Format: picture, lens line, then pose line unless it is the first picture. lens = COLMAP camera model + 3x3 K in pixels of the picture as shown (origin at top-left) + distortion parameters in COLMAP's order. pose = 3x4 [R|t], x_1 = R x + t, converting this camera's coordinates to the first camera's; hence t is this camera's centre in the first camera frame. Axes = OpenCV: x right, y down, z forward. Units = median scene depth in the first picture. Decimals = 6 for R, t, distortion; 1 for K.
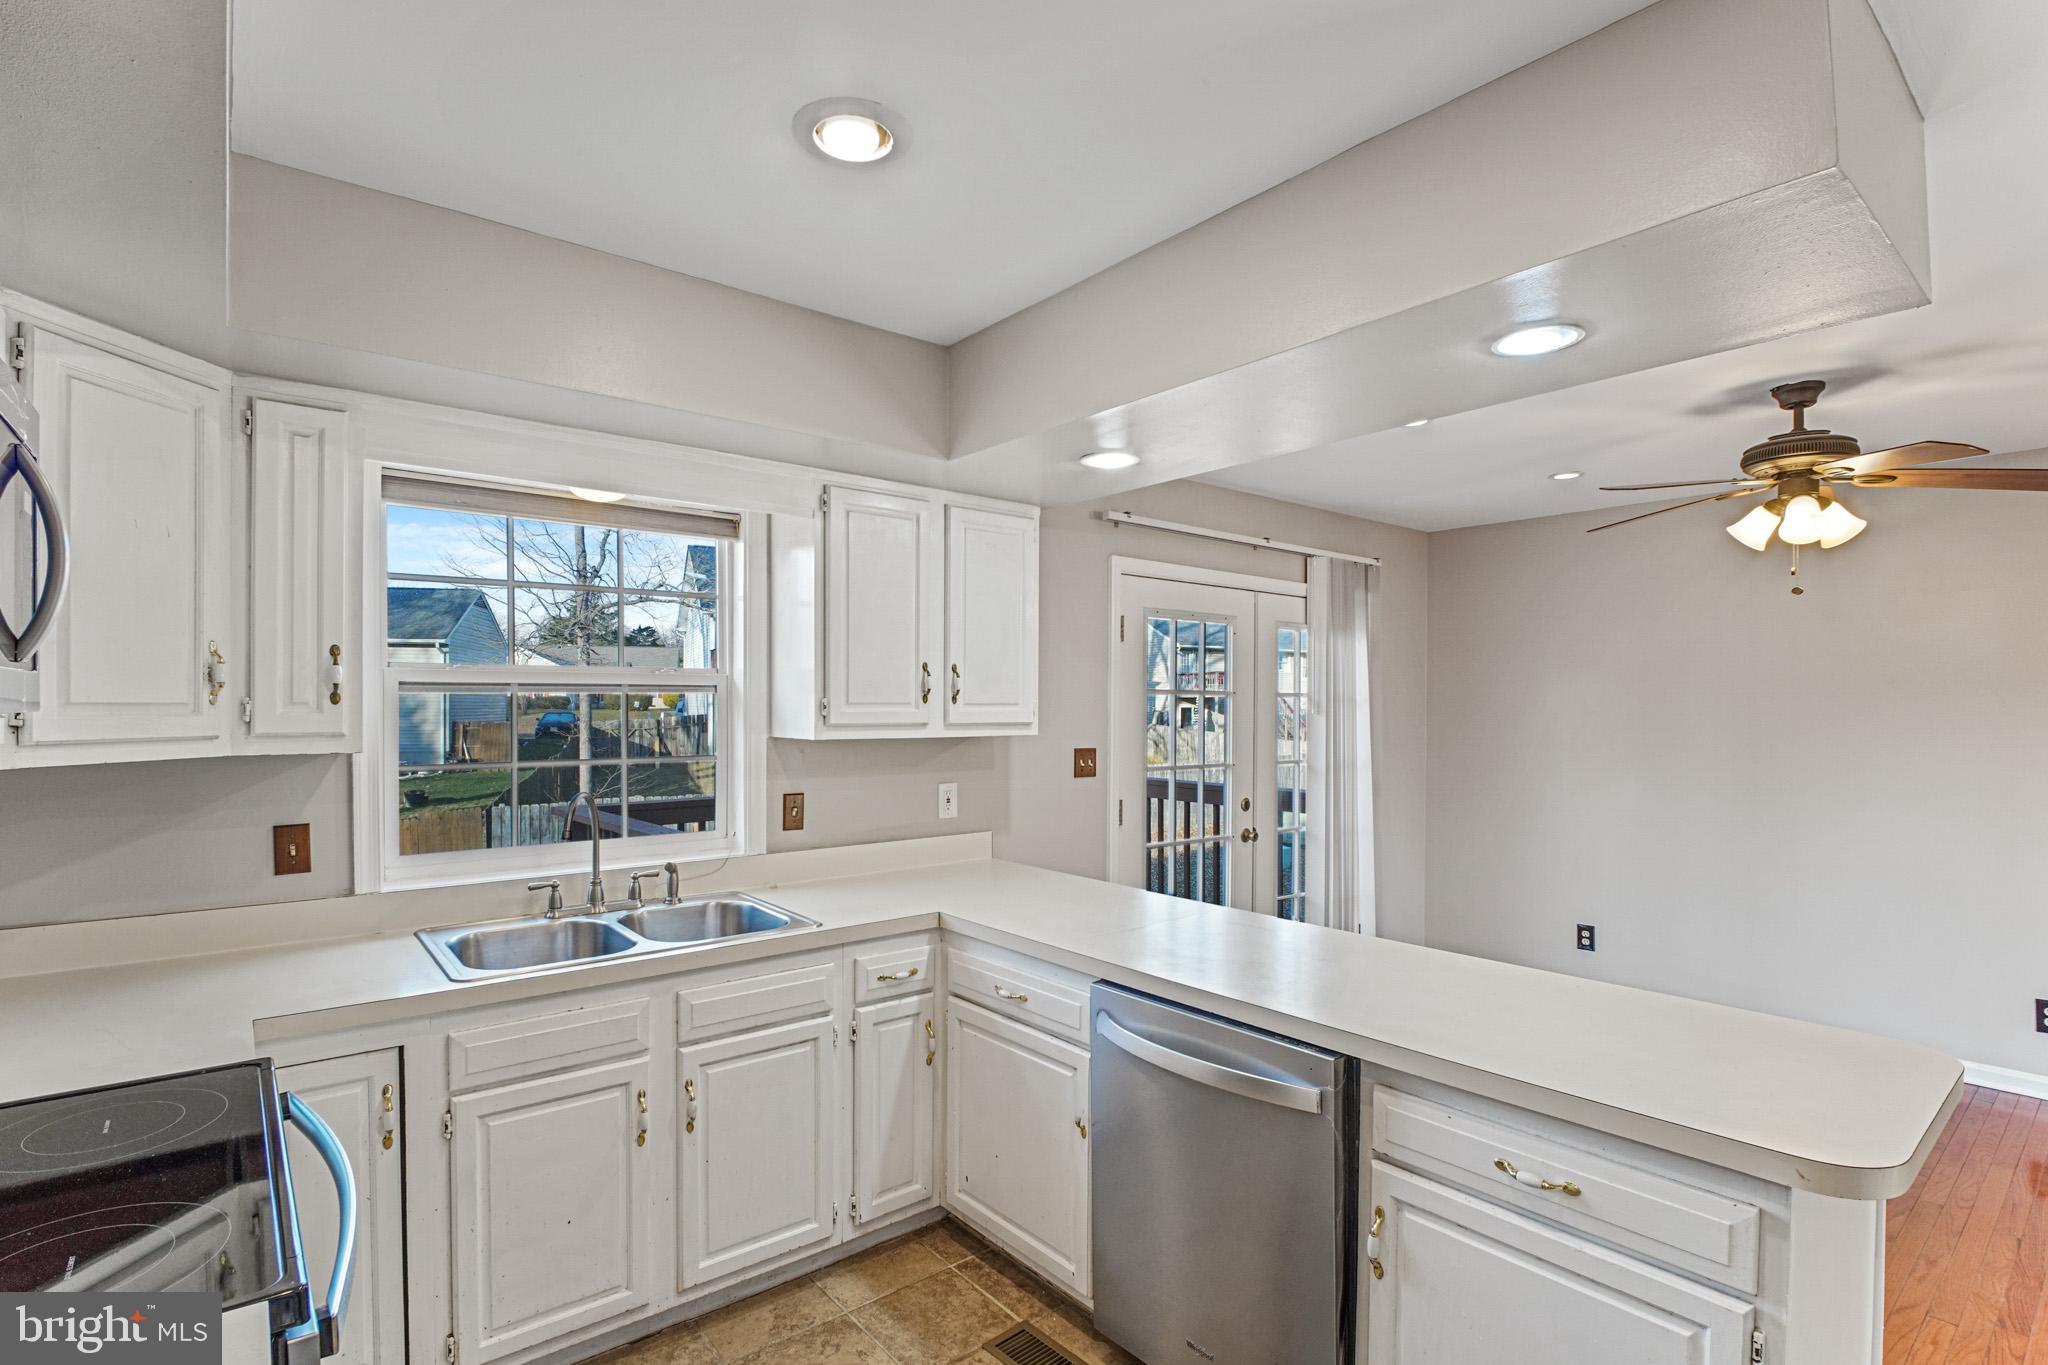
lens RADIAL K [[971.7, 0, 1017.8], [0, 971.7, 722.3], [0, 0, 1]] dist [-0.003346, -0.000542]
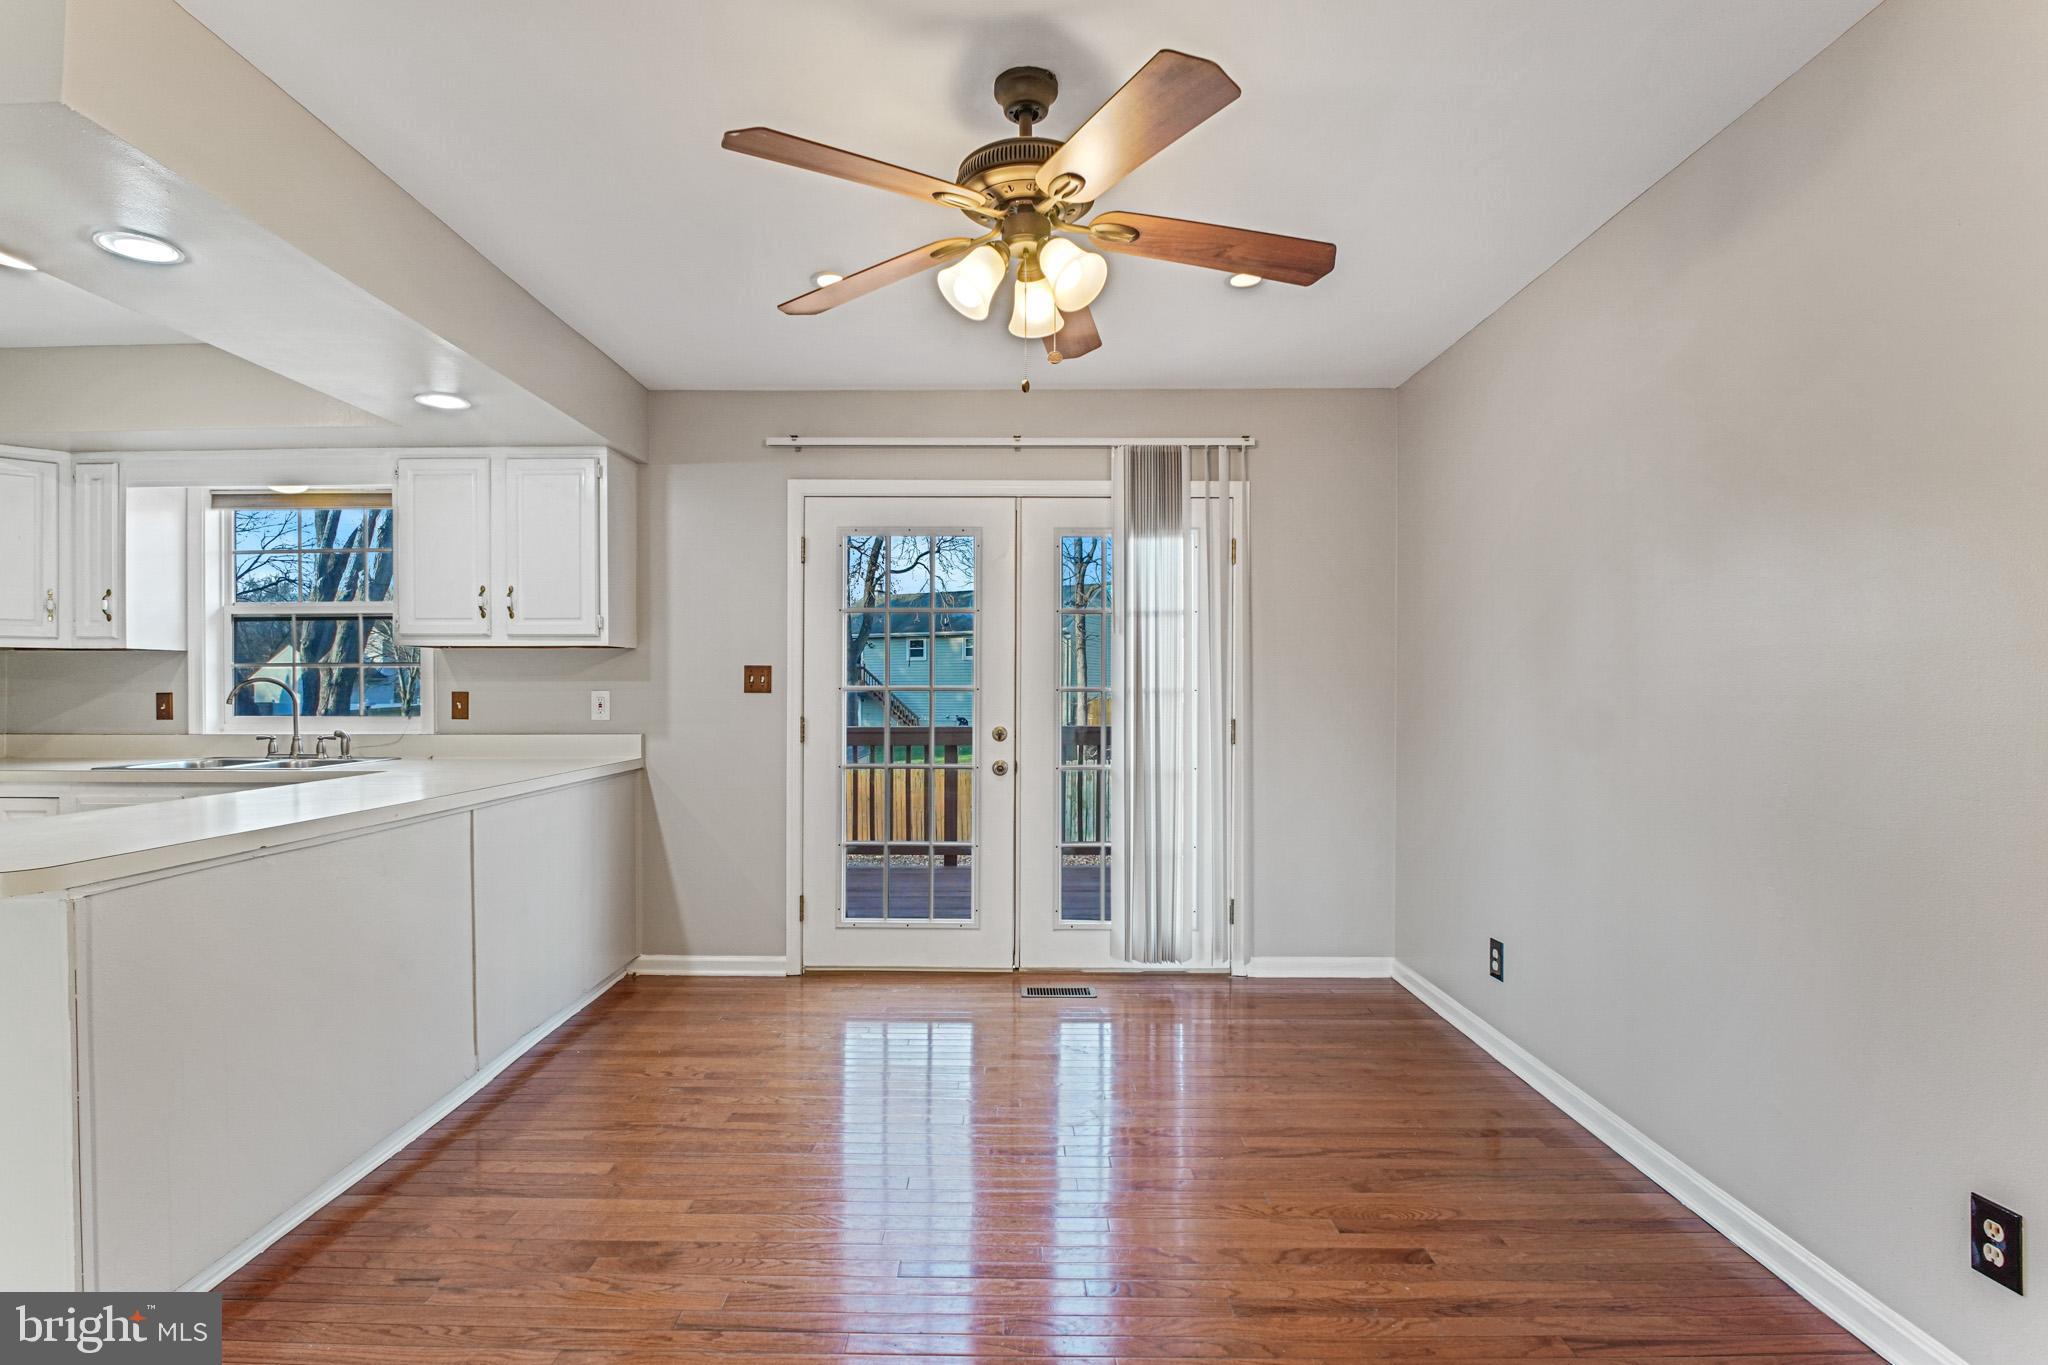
lens RADIAL K [[946.4, 0, 1007.2], [0, 946.4, 692.4], [0, 0, 1]] dist [-0.010563, -0.004833]
pose [[0.772129, -0.001000, -0.635465, 1.049029], [-0.008410, 0.999895, -0.011793, 0.074004], [0.635410, 0.014450, 0.772040, 0.426433]]
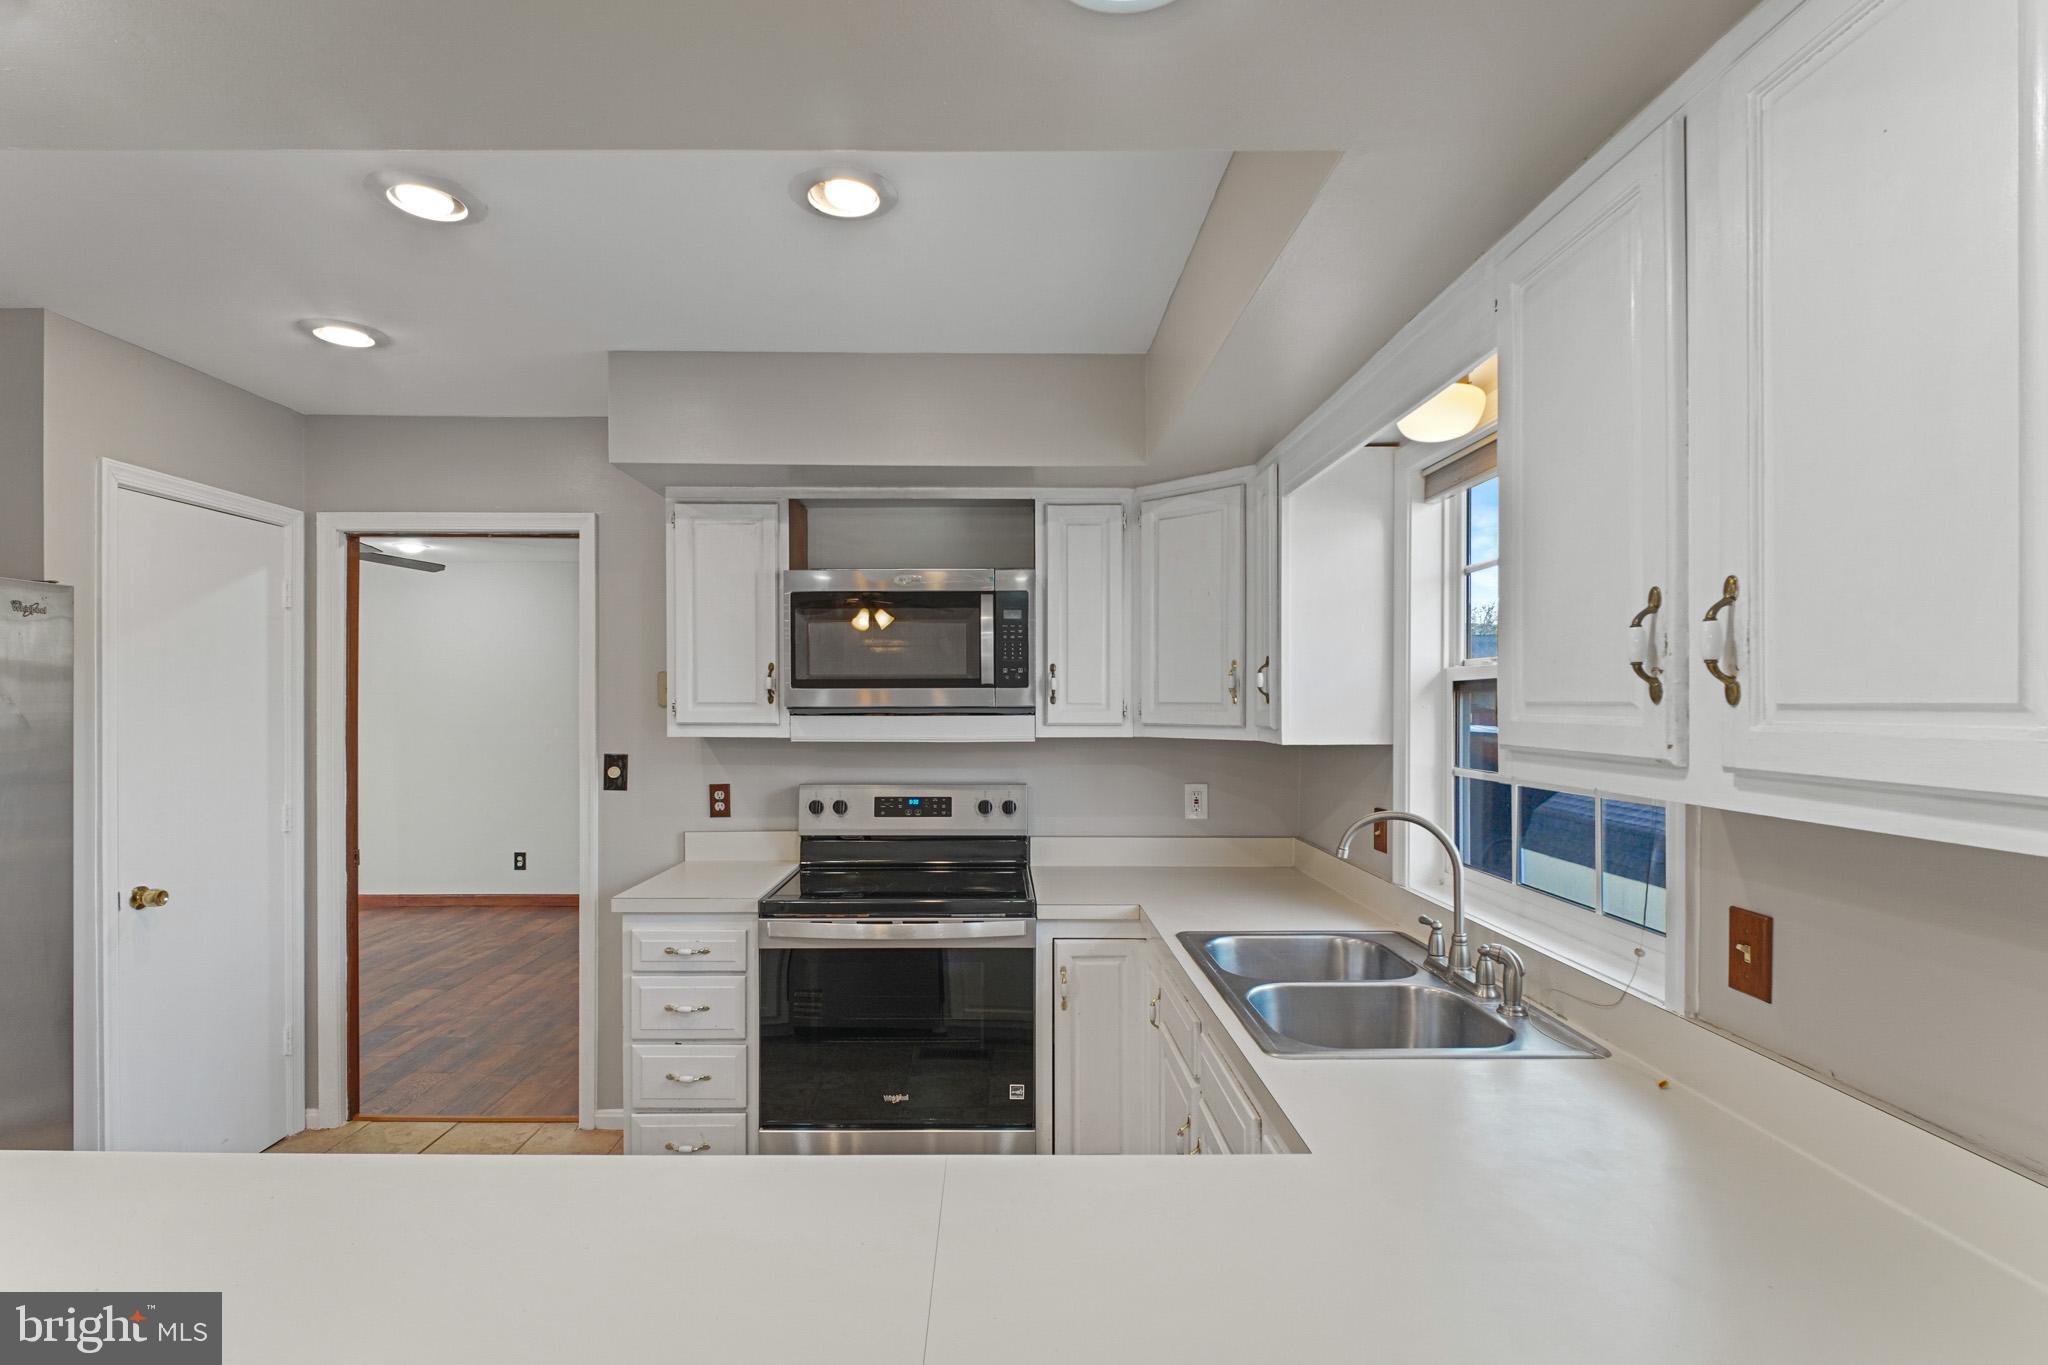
lens RADIAL K [[985.2, 0, 990.5], [0, 985.2, 699.3], [0, 0, 1]] dist [0.000529, -0.000795]
pose [[-0.635177, -0.005762, -0.772345, 0.291713], [-0.019009, 0.999786, 0.008174, -0.016899], [0.772133, 0.019874, -0.635151, 0.907466]]
